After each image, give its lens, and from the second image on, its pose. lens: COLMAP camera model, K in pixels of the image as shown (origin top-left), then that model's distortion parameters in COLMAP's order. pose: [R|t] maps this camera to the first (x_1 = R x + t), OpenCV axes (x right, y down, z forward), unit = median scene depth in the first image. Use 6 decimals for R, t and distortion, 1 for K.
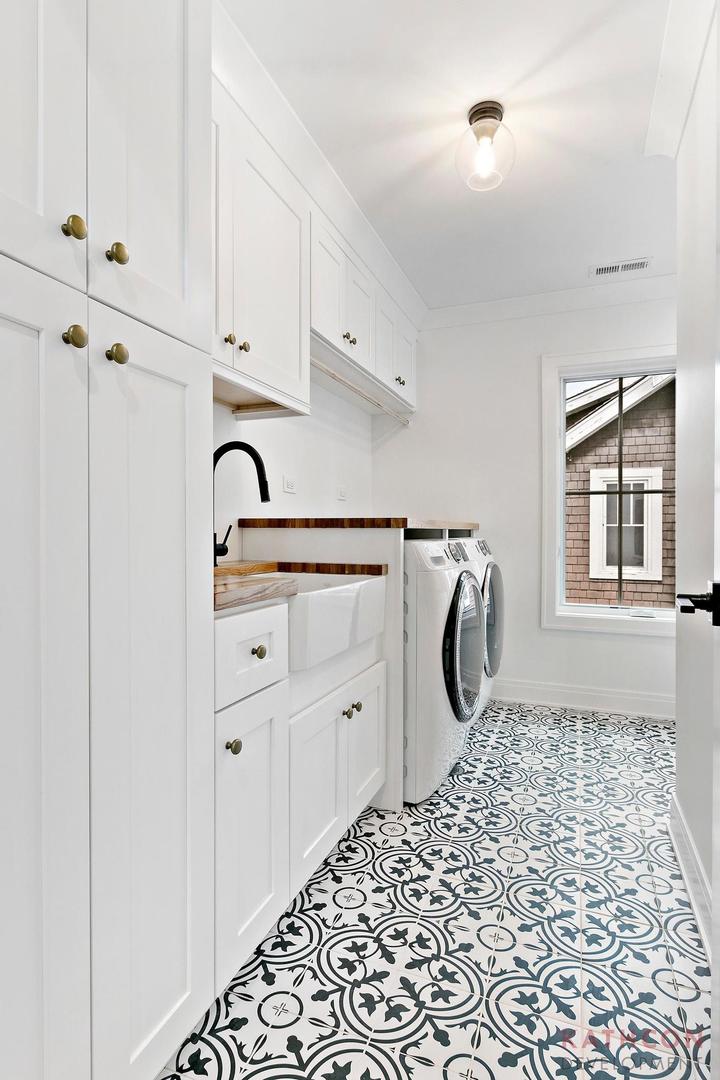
lens RADIAL K [[568.0, 0, 360.0], [0, 568.0, 540.0], [0, 0, 1]] dist [-0.026350, 0.000117]
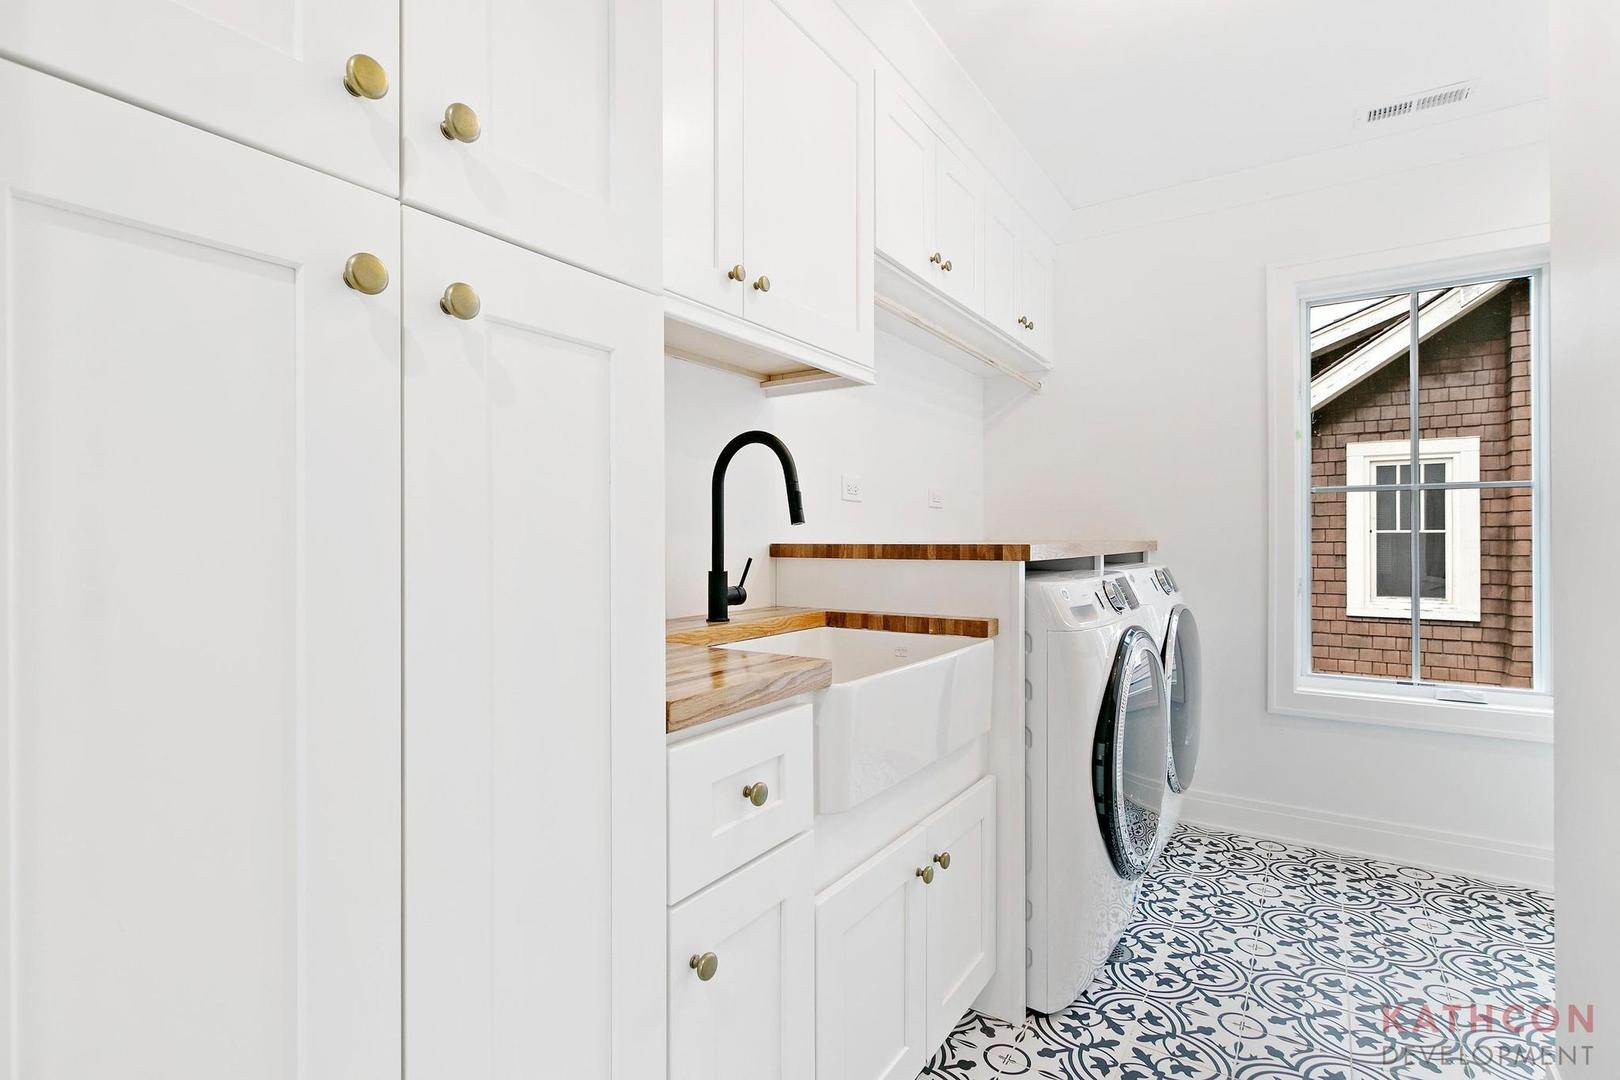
lens RADIAL K [[773.9, 0, 810.0], [0, 773.9, 540.0], [0, 0, 1]] dist [0.000024, -0.006331]
pose [[0.976505, -0.003385, -0.215468, 0.027535], [0.000745, 0.999924, -0.012334, -0.029781], [0.215493, 0.011884, 0.976433, 0.115591]]
